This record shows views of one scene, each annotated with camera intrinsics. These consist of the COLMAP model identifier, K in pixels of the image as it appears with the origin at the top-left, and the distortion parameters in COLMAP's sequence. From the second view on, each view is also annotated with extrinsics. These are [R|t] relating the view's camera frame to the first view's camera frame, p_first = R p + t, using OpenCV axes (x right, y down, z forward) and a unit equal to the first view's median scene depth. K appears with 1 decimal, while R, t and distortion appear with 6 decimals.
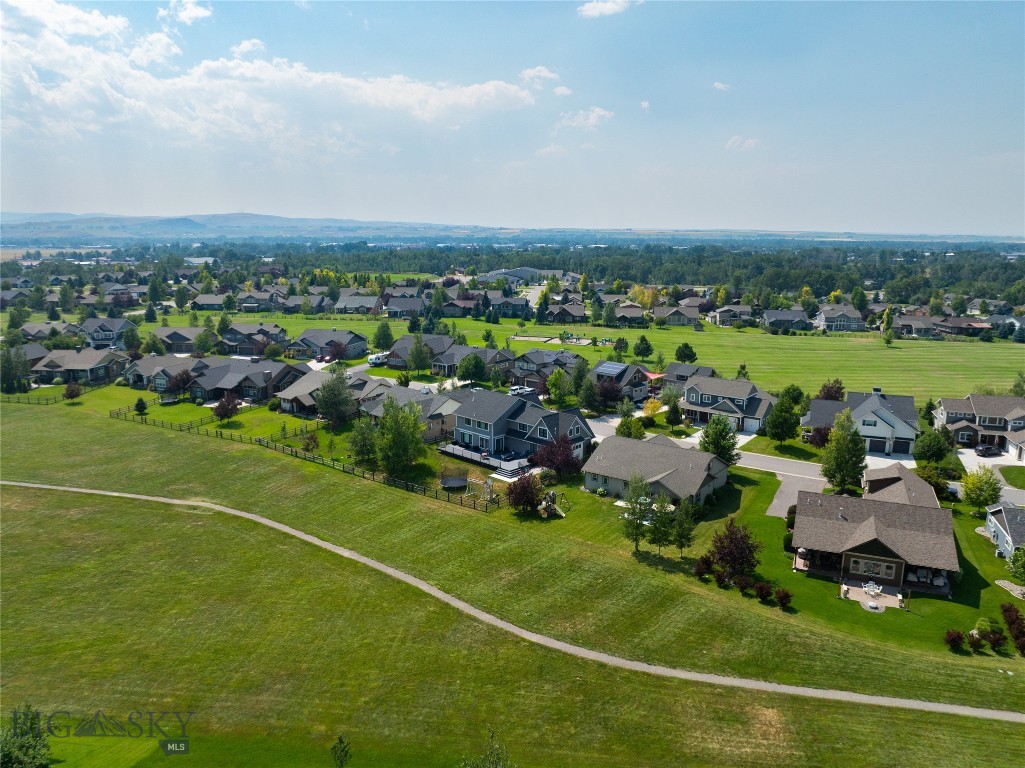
lens RADIAL K [[729.5, 0, 507.7], [0, 729.5, 396.5], [0, 0, 1]] dist [-0.034309, -0.000177]
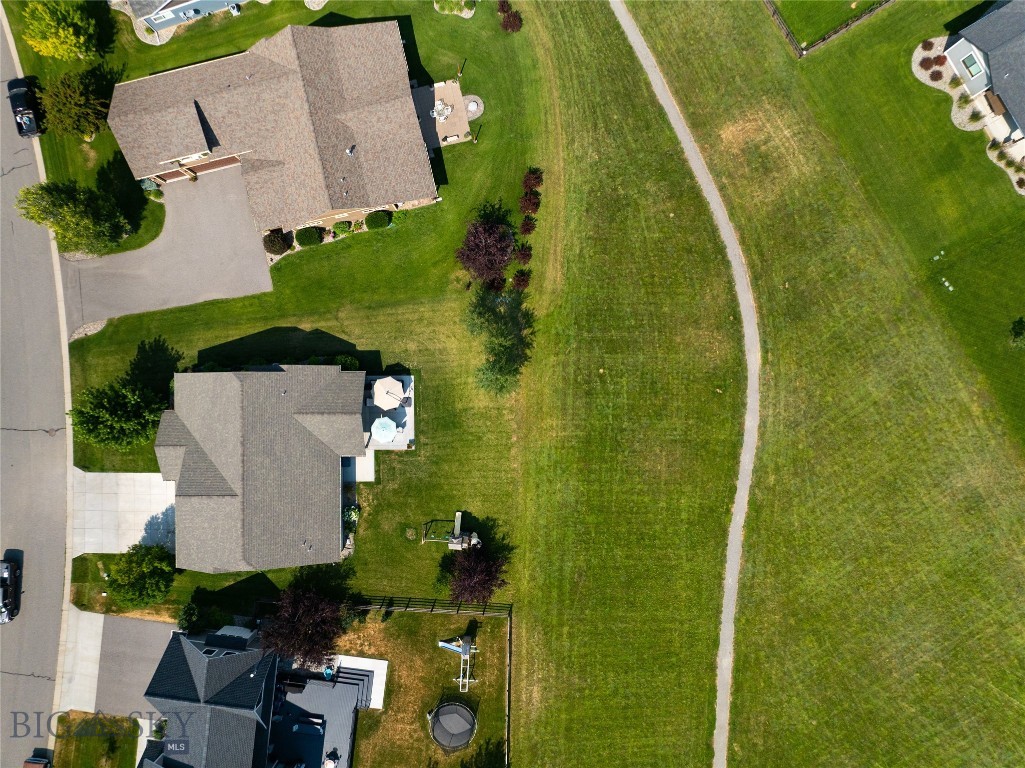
lens RADIAL K [[729.5, 0, 507.7], [0, 729.5, 396.5], [0, 0, 1]] dist [-0.034309, -0.000177]
pose [[-0.606191, -0.795317, -0.001773, 0.114016], [0.175132, -0.135660, 0.975154, -0.407587], [-0.775797, 0.590819, 0.221521, 0.602622]]
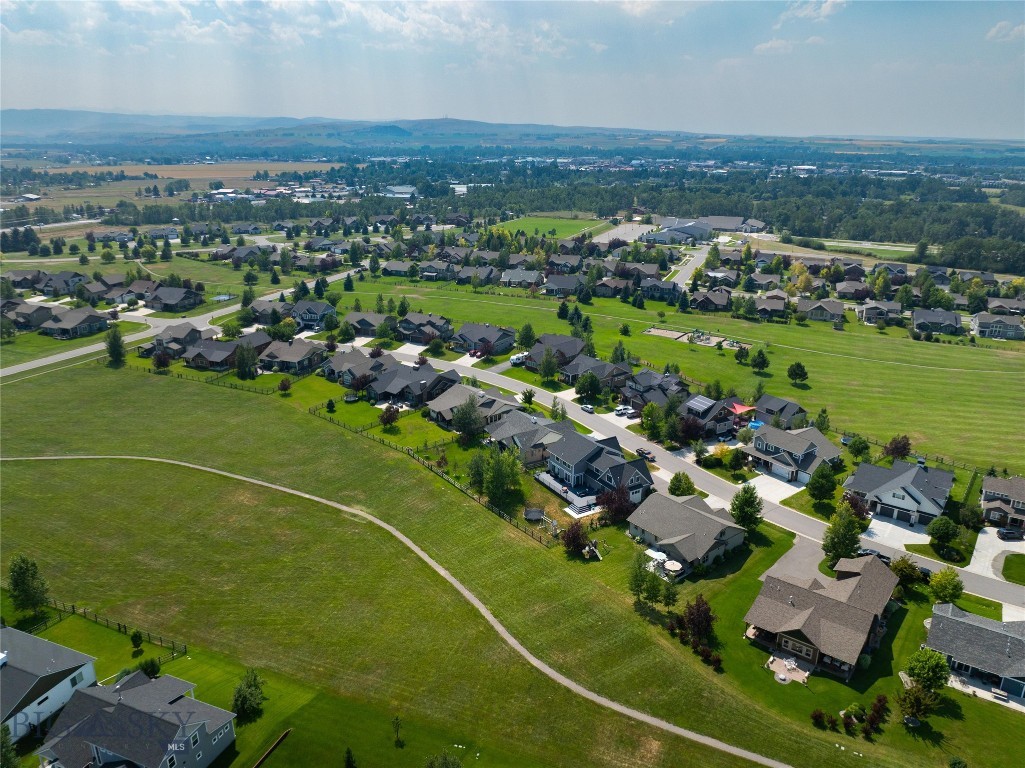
lens RADIAL K [[729.5, 0, 507.7], [0, 729.5, 396.5], [0, 0, 1]] dist [-0.034309, -0.000177]
pose [[0.965127, 0.091078, -0.245429, 0.175762], [-0.059699, 0.989397, 0.132403, -0.252430], [0.254886, -0.113133, 0.960330, -0.266152]]
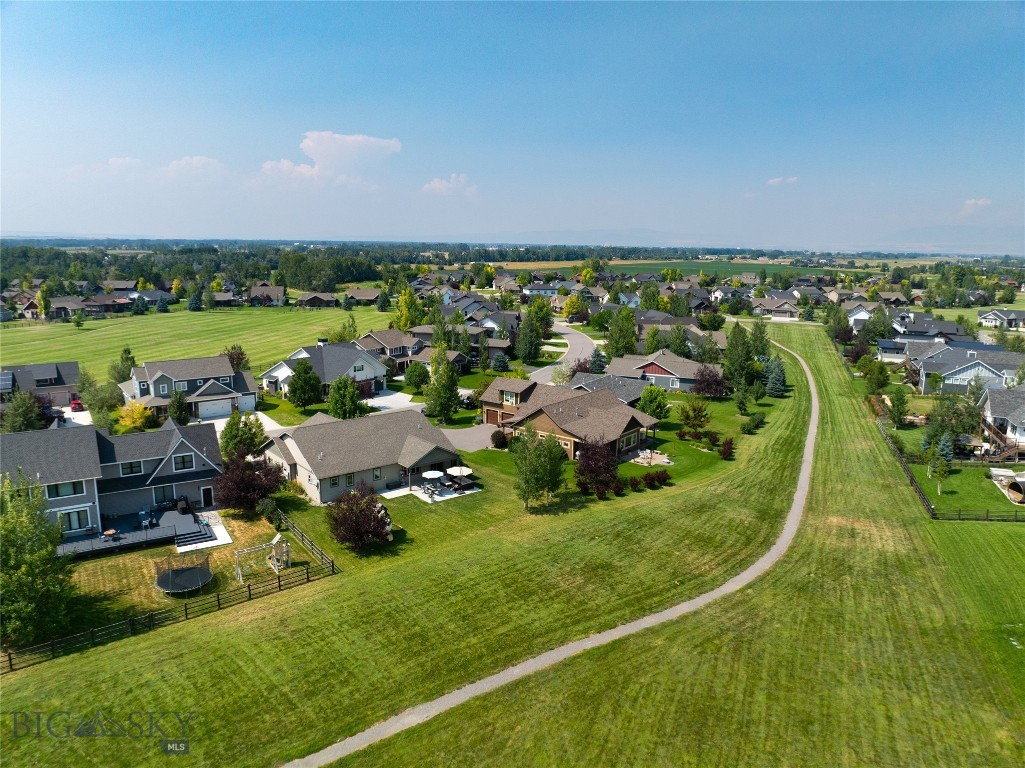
lens RADIAL K [[729.5, 0, 507.7], [0, 729.5, 396.5], [0, 0, 1]] dist [-0.034309, -0.000177]
pose [[0.243272, -0.203697, 0.948328, -0.458630], [0.200564, 0.967134, 0.156286, -0.045915], [-0.948996, 0.152180, 0.276131, 0.550829]]
